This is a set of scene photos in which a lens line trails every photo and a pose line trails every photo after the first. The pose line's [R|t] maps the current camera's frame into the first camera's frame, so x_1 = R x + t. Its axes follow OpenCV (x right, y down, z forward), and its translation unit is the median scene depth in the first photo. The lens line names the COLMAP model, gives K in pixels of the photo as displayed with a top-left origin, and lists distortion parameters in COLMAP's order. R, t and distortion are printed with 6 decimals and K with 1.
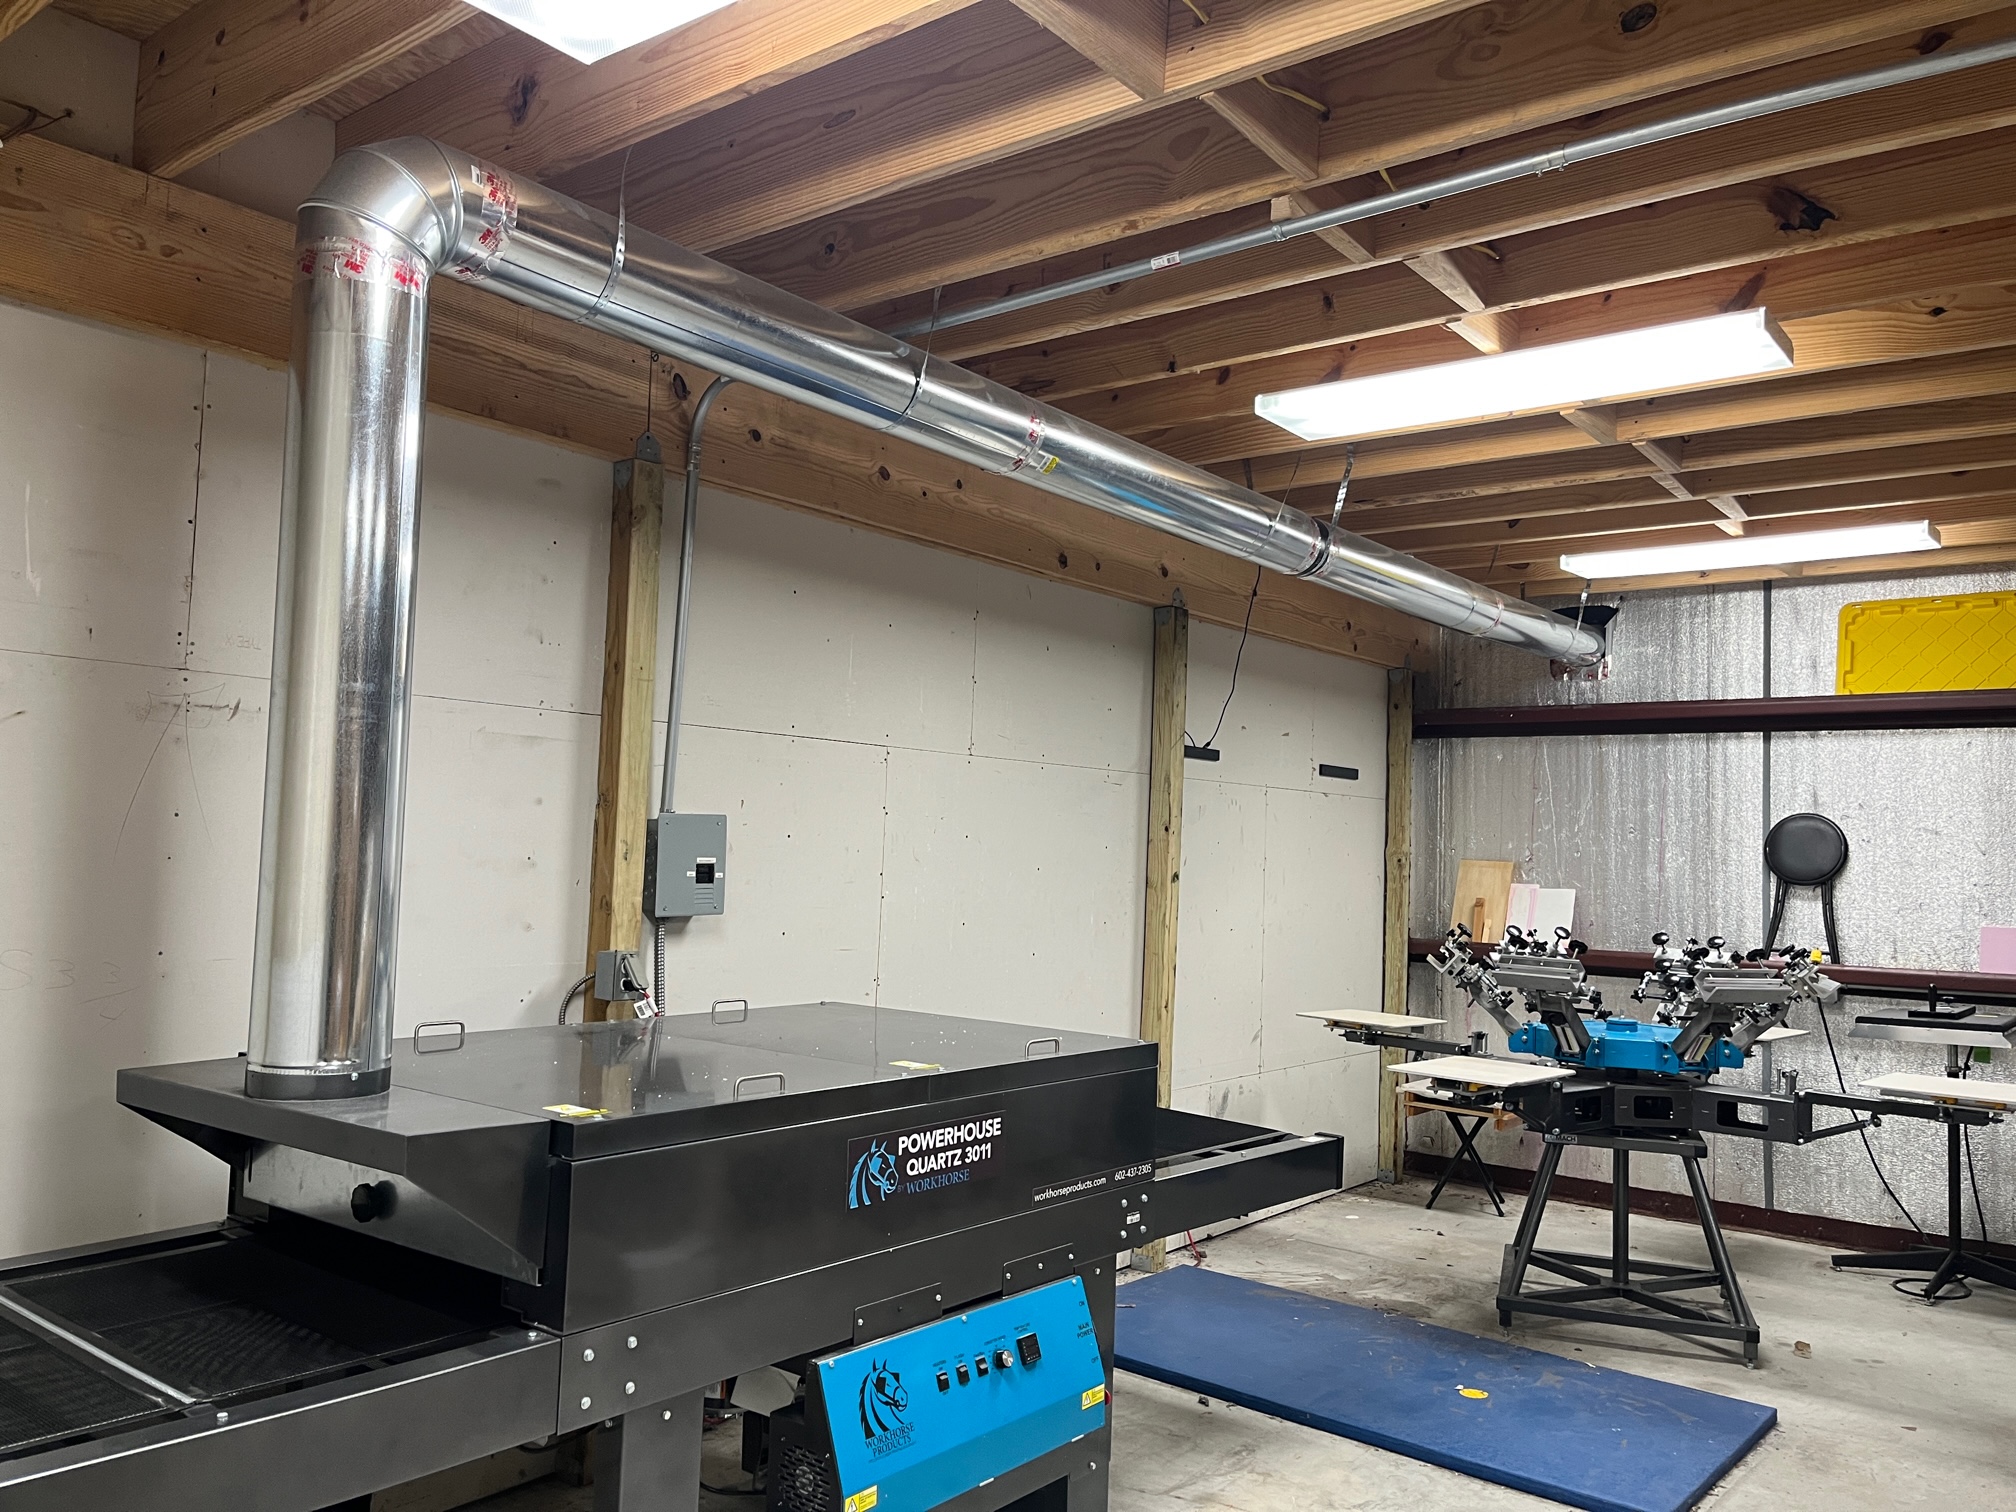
lens RADIAL K [[1532.9, 0, 1002.3], [0, 1532.9, 763.7], [0, 0, 1]] dist [0.066617, -0.099078]
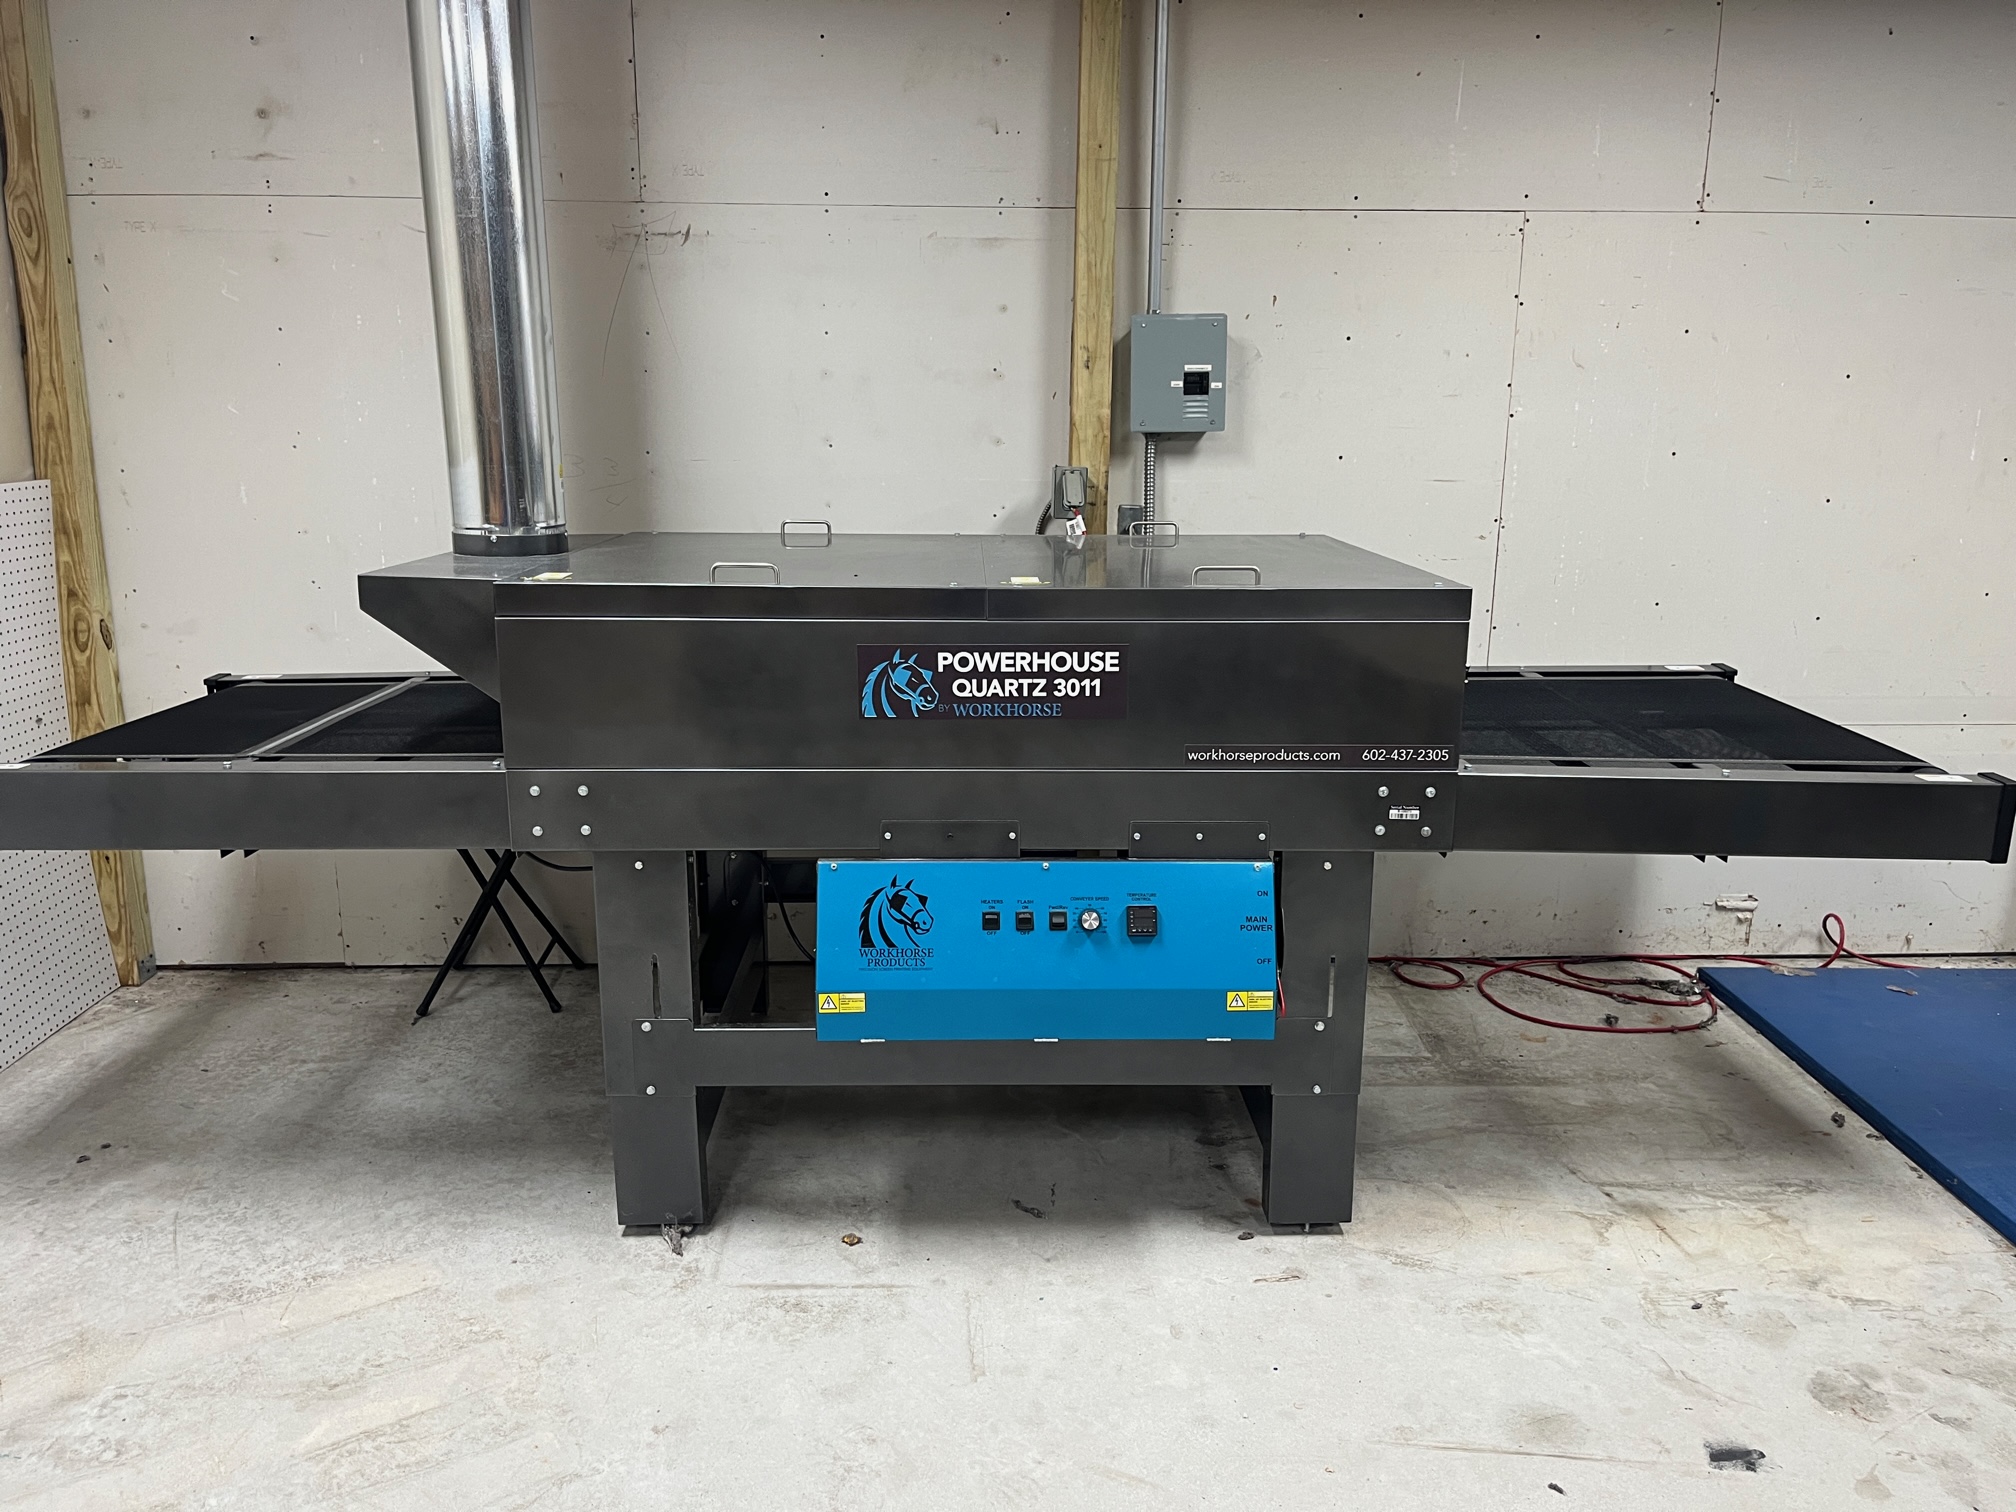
lens RADIAL K [[1532.9, 0, 990.1], [0, 1532.9, 751.1], [0, 0, 1]] dist [0.066617, -0.099078]
pose [[0.641033, 0.141276, -0.754399, 0.593853], [0.057389, 0.971339, 0.230668, 0.090351], [0.765365, -0.191160, 0.614552, 0.441266]]
